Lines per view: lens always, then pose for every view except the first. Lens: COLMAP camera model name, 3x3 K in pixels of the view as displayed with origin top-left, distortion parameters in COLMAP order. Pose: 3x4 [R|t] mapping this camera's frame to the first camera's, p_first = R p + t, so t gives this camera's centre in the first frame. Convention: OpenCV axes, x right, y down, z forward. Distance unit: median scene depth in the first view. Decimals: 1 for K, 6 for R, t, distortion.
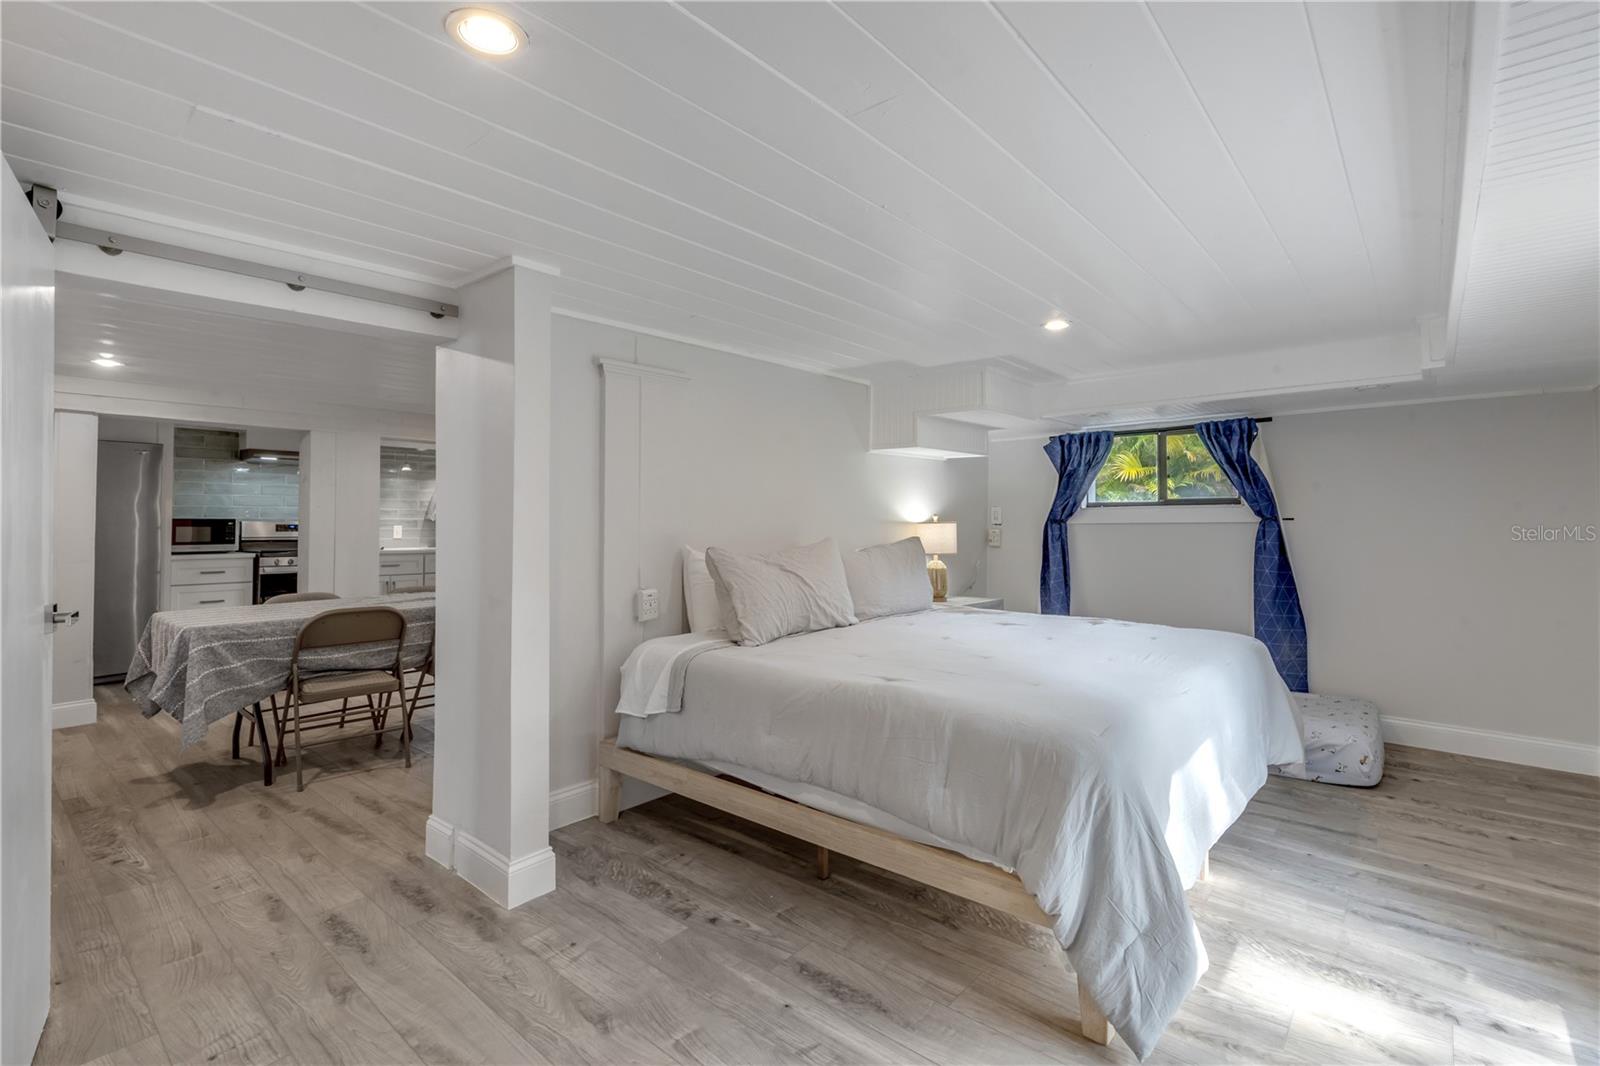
lens RADIAL K [[726.8, 0, 800.7], [0, 726.8, 524.6], [0, 0, 1]] dist [0.000050, -0.000150]
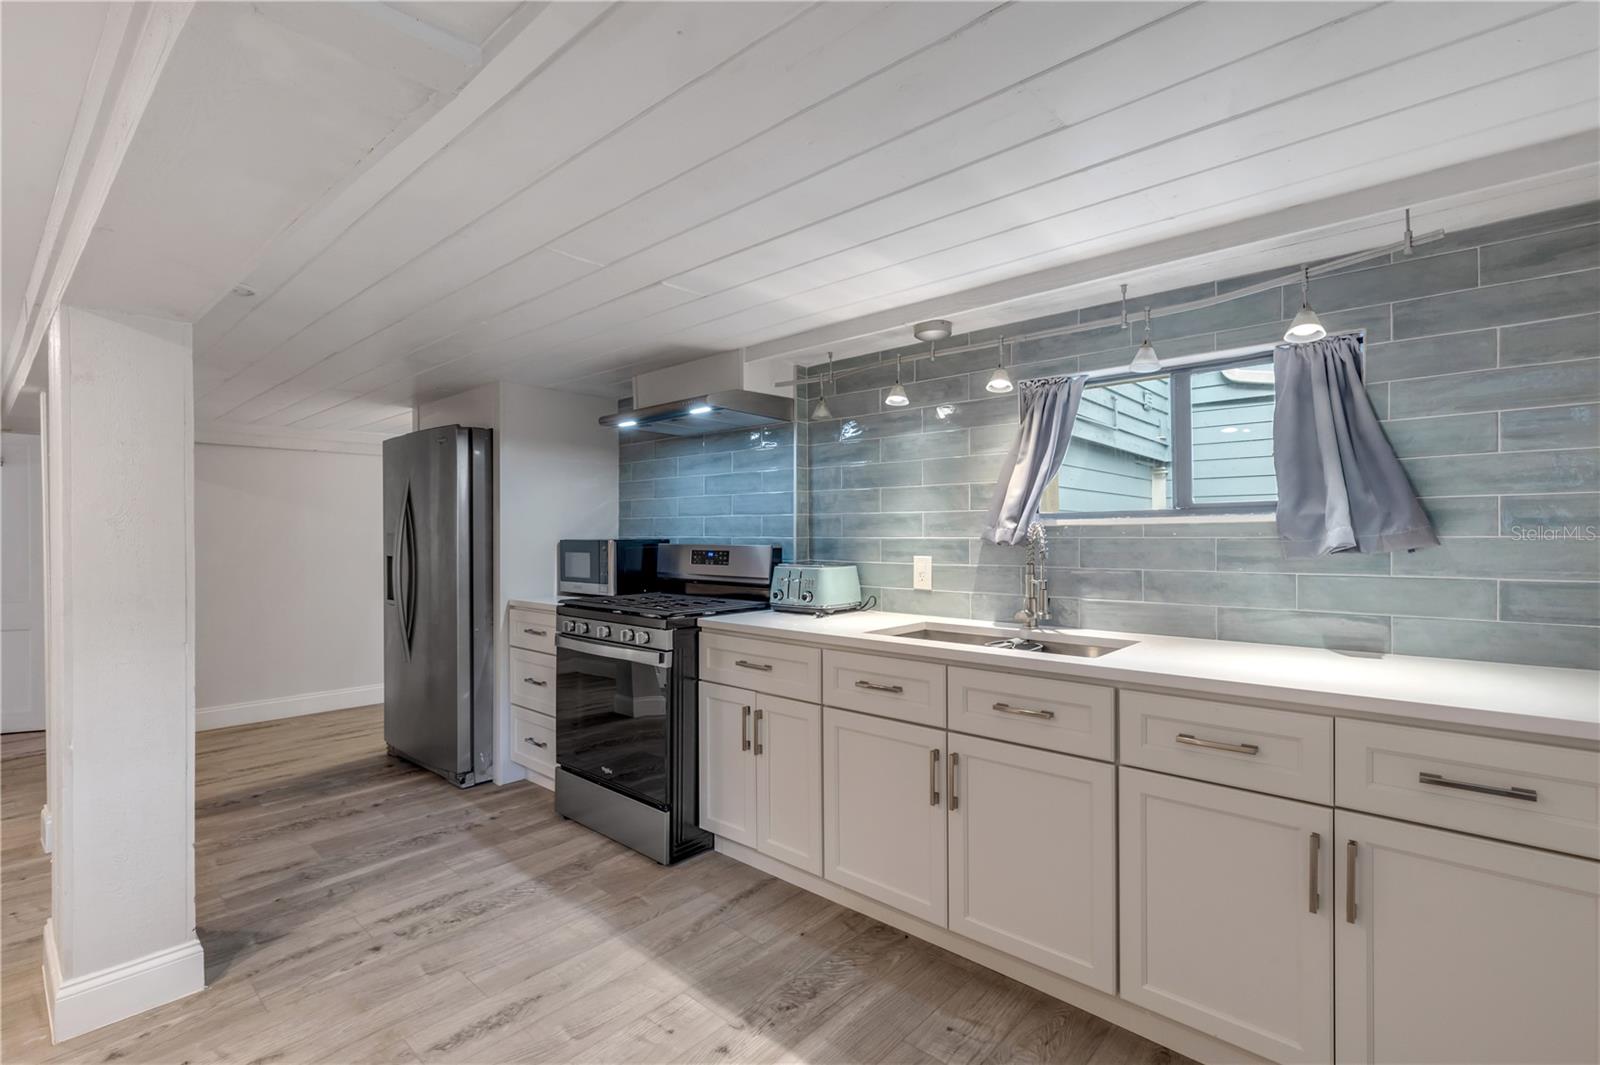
lens RADIAL K [[726.8, 0, 800.3], [0, 726.8, 535.9], [0, 0, 1]] dist [0.000050, -0.000150]
pose [[-0.005129, -0.001257, -0.999986, -0.179851], [-0.000860, 0.999999, -0.001252, -0.008398], [0.999986, 0.000854, -0.005130, 0.949455]]
